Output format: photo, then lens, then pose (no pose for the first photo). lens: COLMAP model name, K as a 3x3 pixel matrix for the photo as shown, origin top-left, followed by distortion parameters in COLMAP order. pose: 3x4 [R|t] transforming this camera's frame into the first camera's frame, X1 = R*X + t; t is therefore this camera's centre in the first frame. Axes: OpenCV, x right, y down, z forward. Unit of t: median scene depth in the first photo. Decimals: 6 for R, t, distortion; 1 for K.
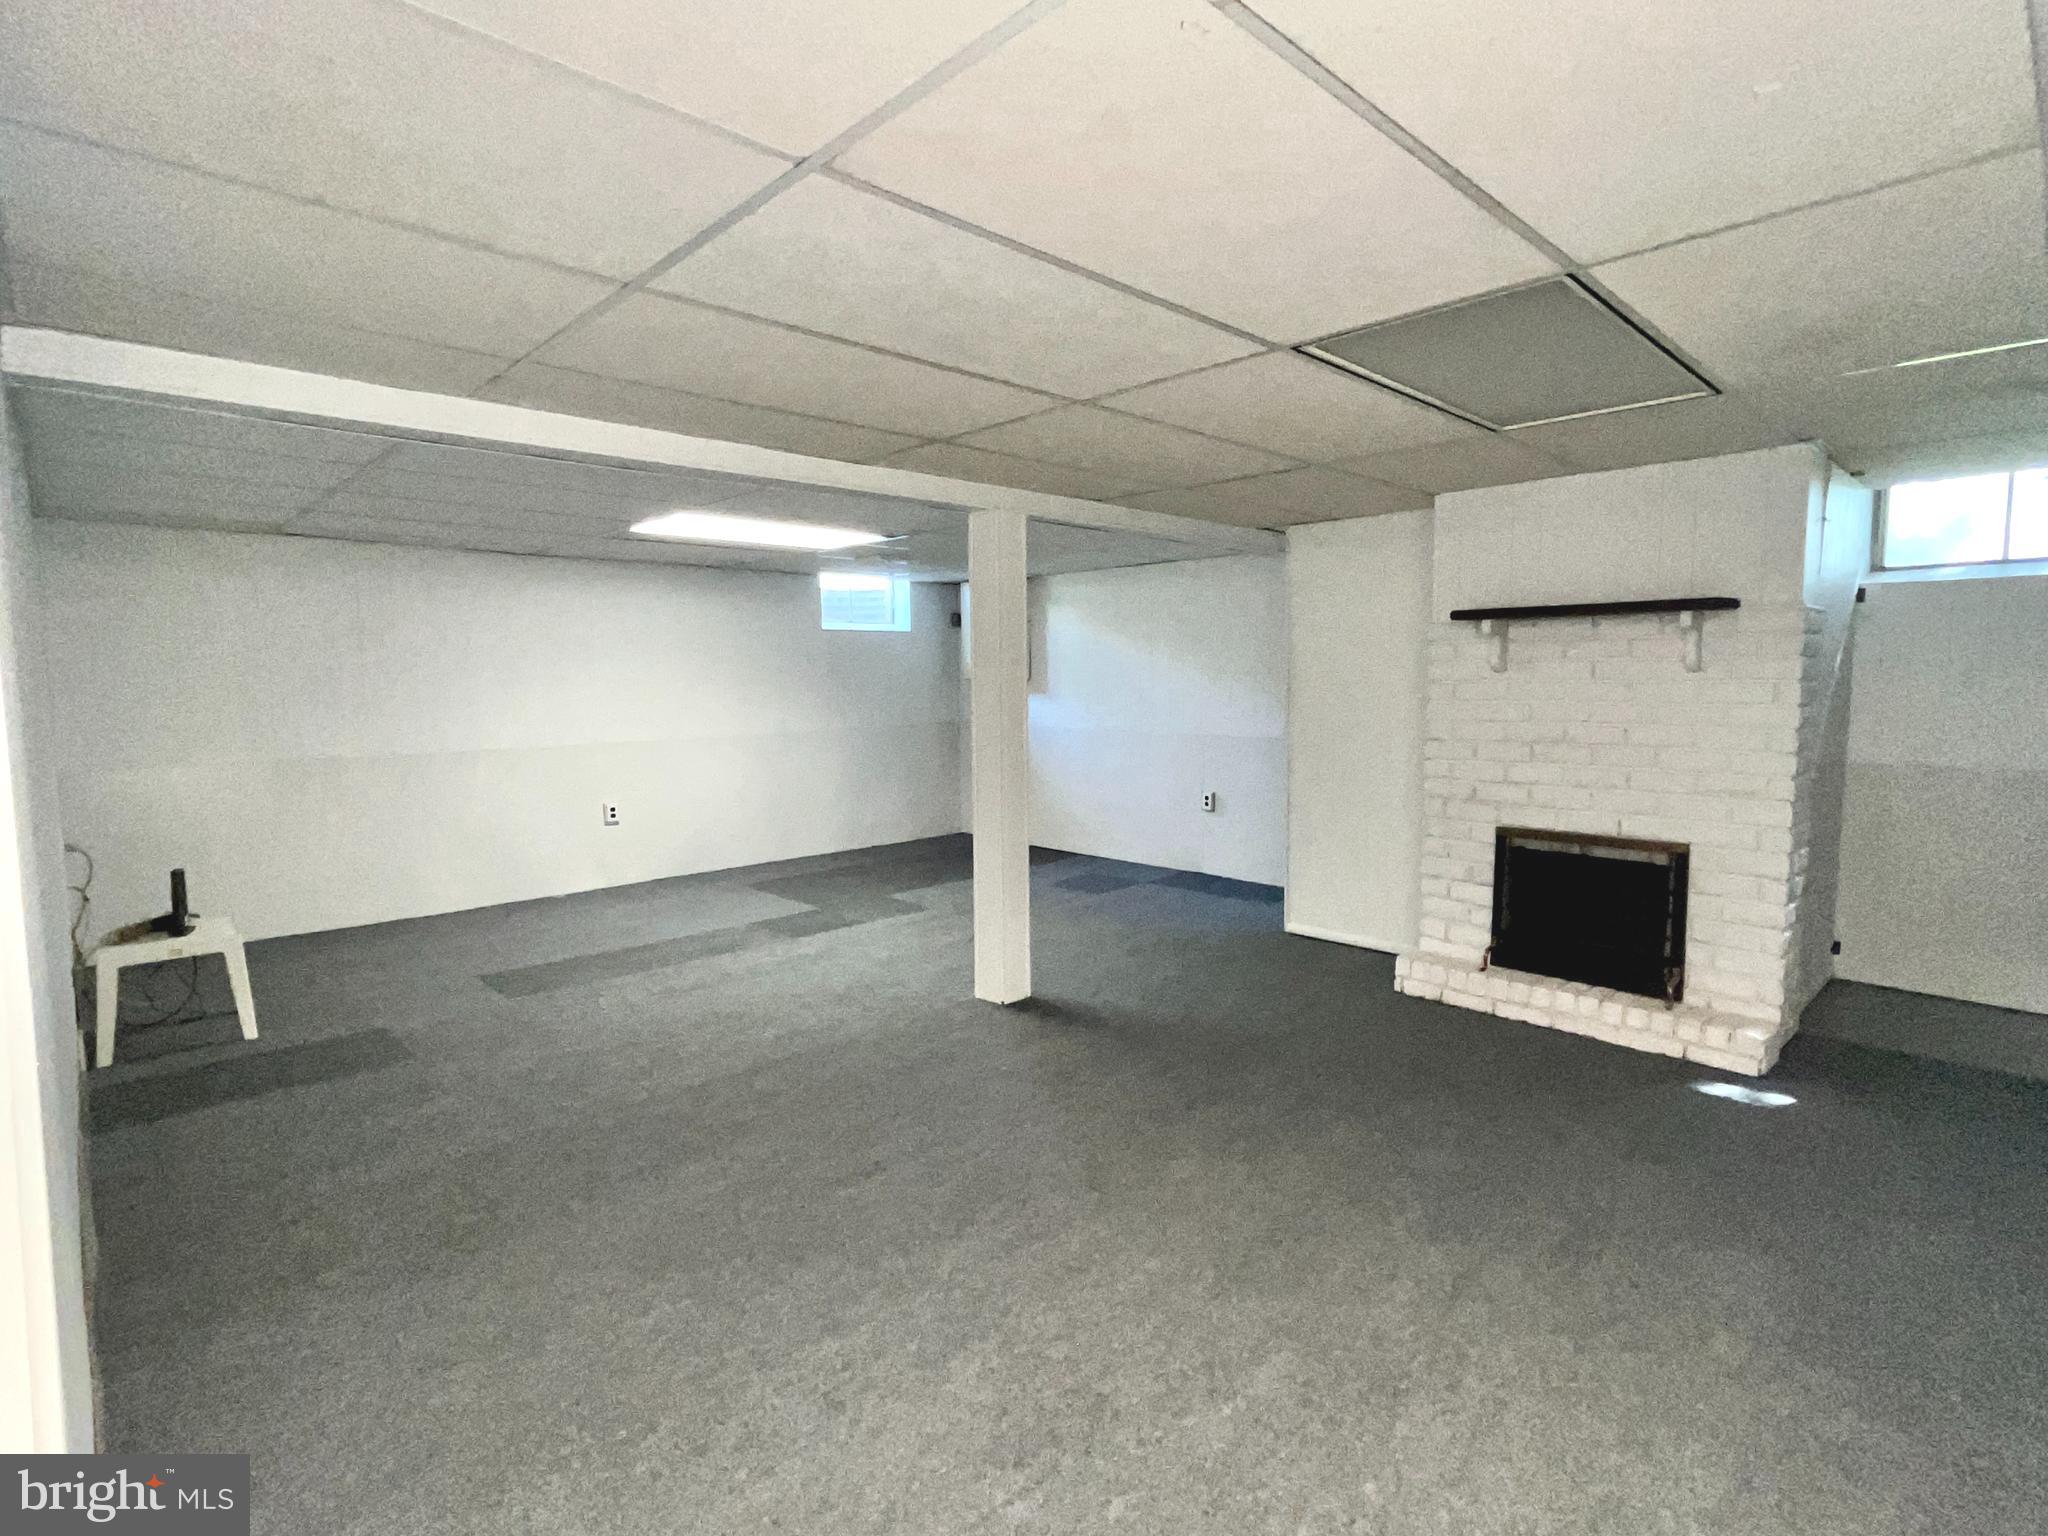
lens RADIAL K [[997.0, 0, 1021.7], [0, 997.0, 774.4], [0, 0, 1]] dist [-0.022637, 0.000295]
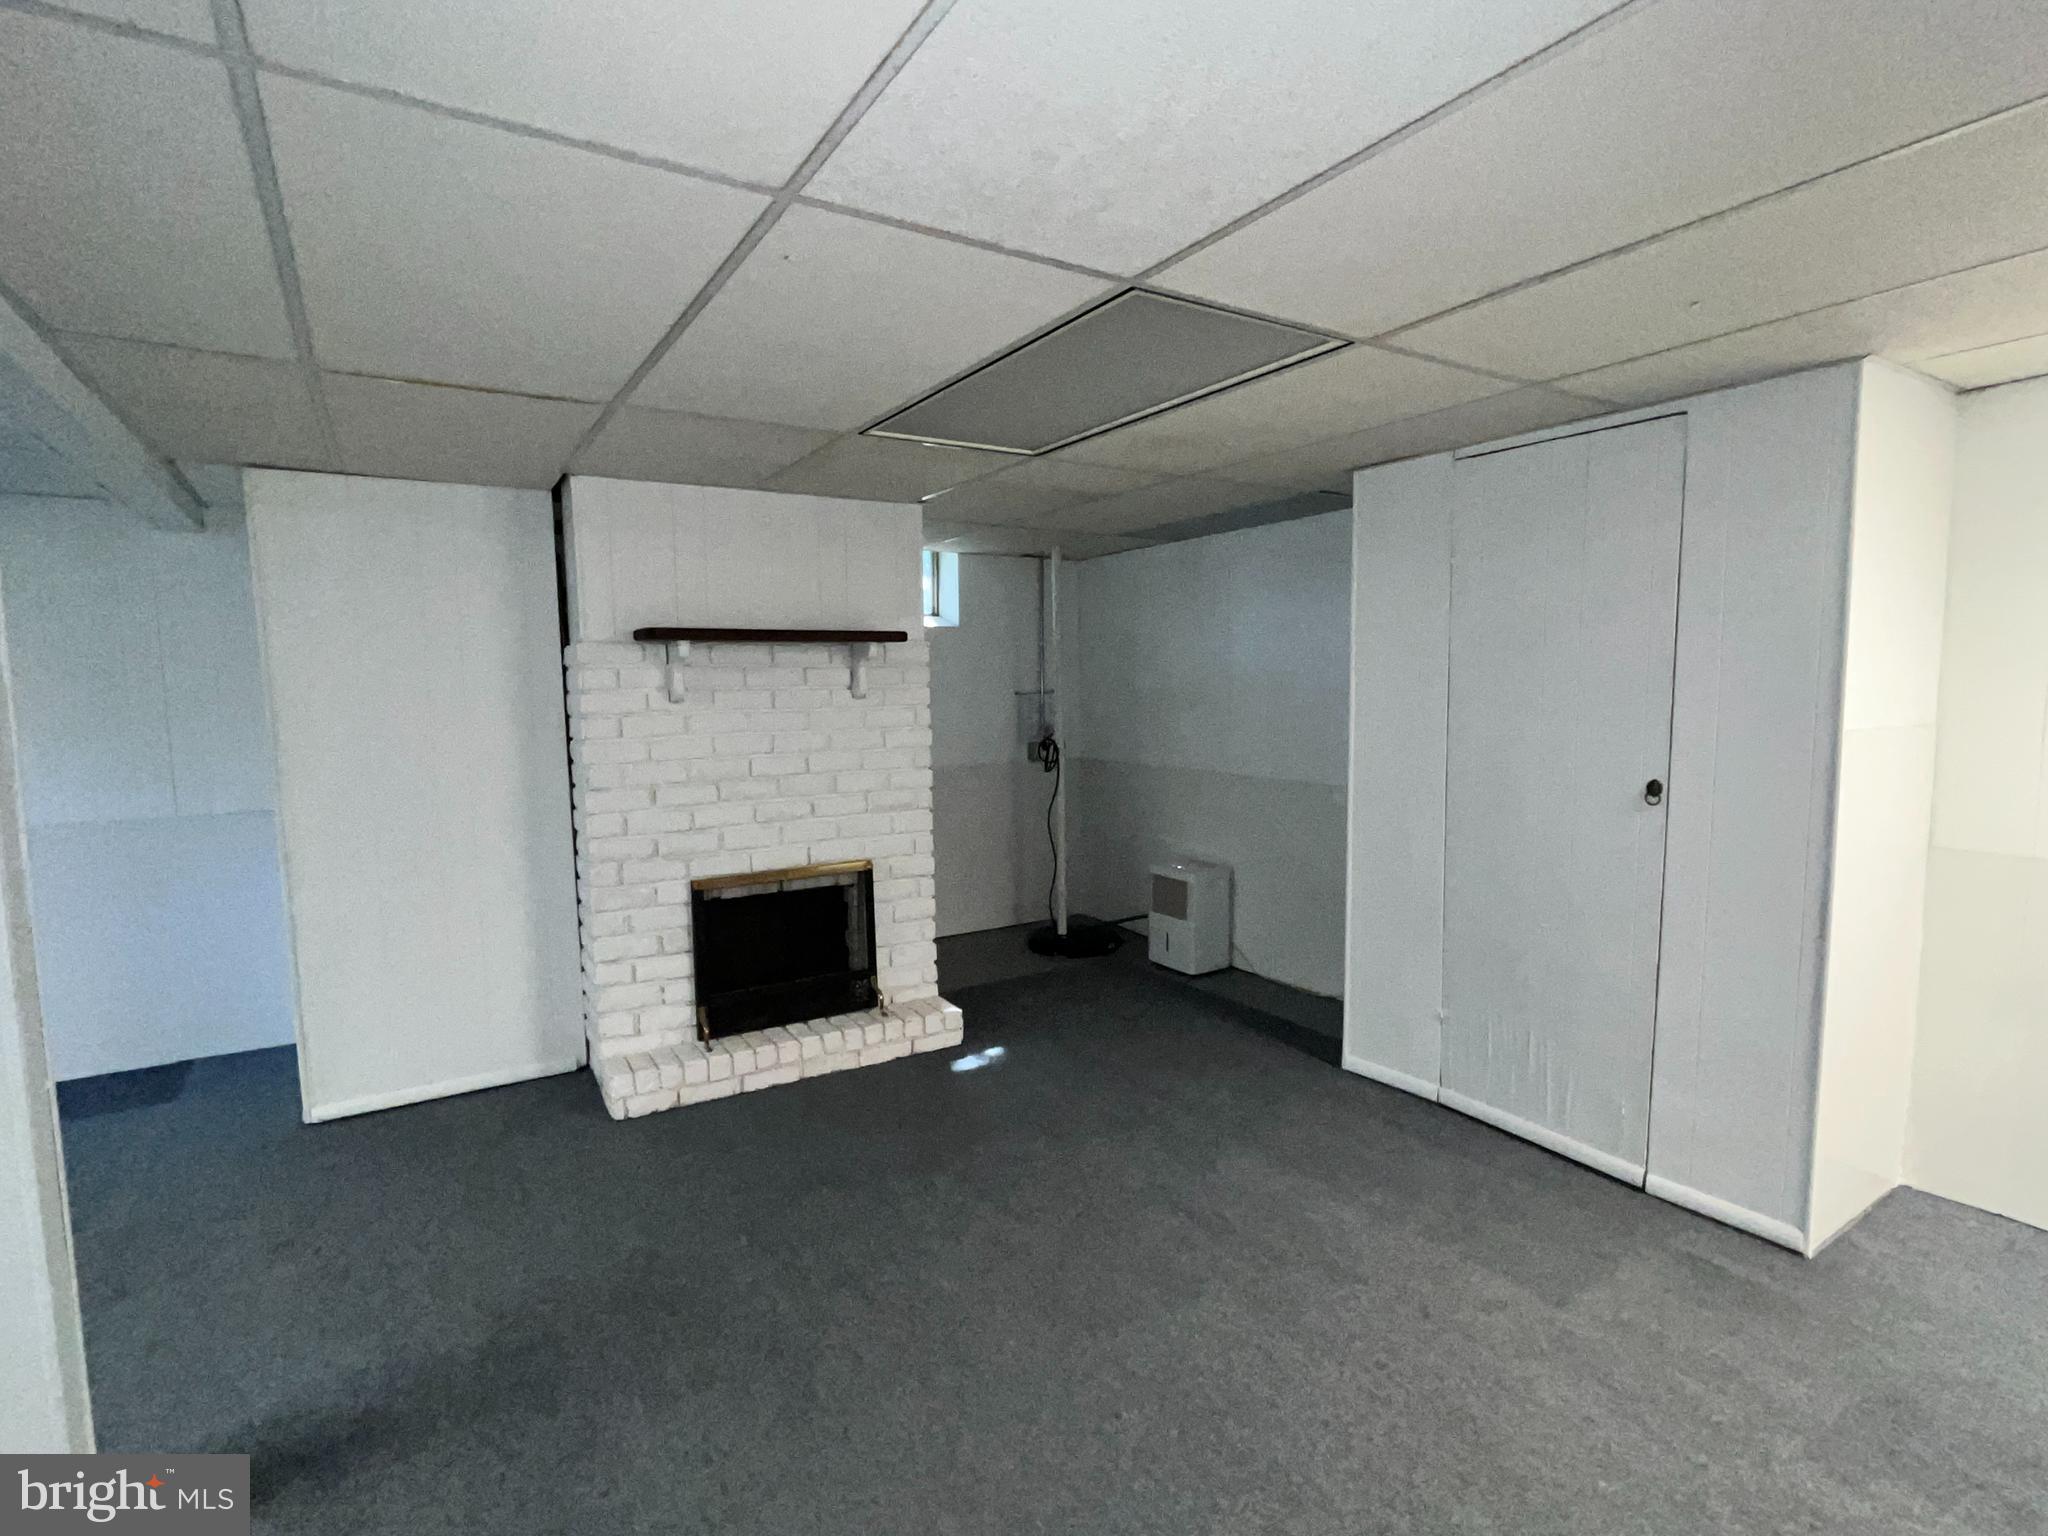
lens RADIAL K [[997.0, 0, 1021.7], [0, 997.0, 774.4], [0, 0, 1]] dist [-0.022637, 0.000295]
pose [[0.196907, -0.086913, 0.976562, -0.306995], [0.111371, 0.991598, 0.065795, -0.066518], [-0.974076, 0.095805, 0.204932, 0.555948]]
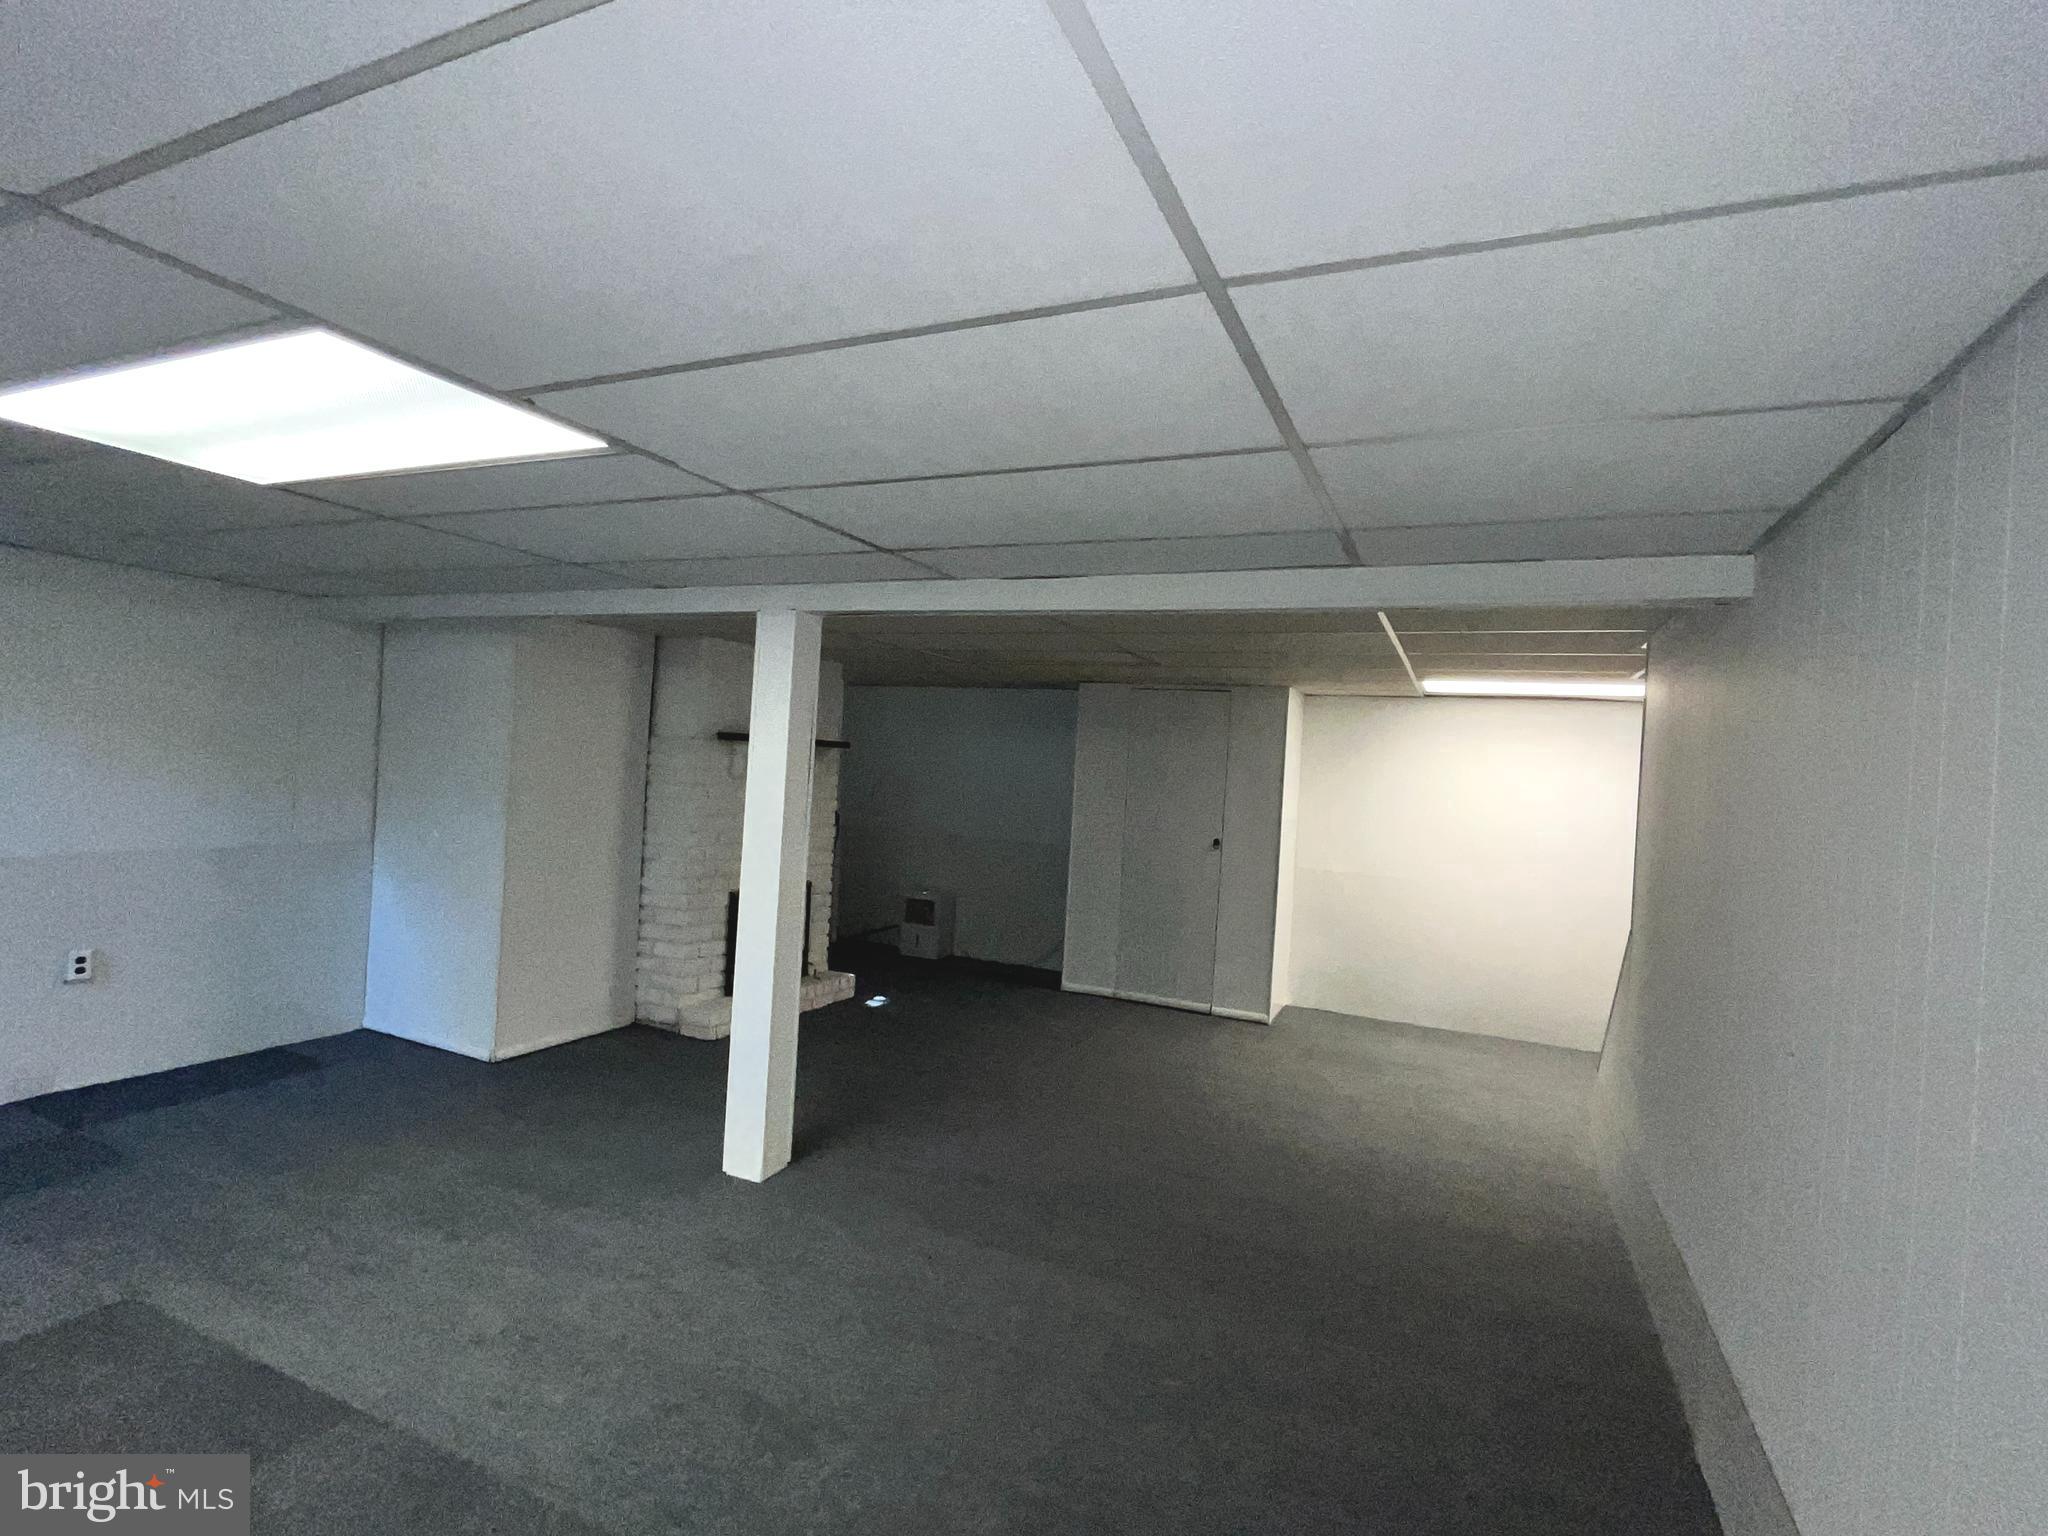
lens RADIAL K [[997.0, 0, 1021.7], [0, 997.0, 774.4], [0, 0, 1]] dist [-0.022637, 0.000295]
pose [[-0.377658, -0.020133, 0.925726, -0.956542], [0.037147, 0.998629, 0.036873, -0.148586], [-0.925200, 0.048314, -0.376392, 1.178700]]
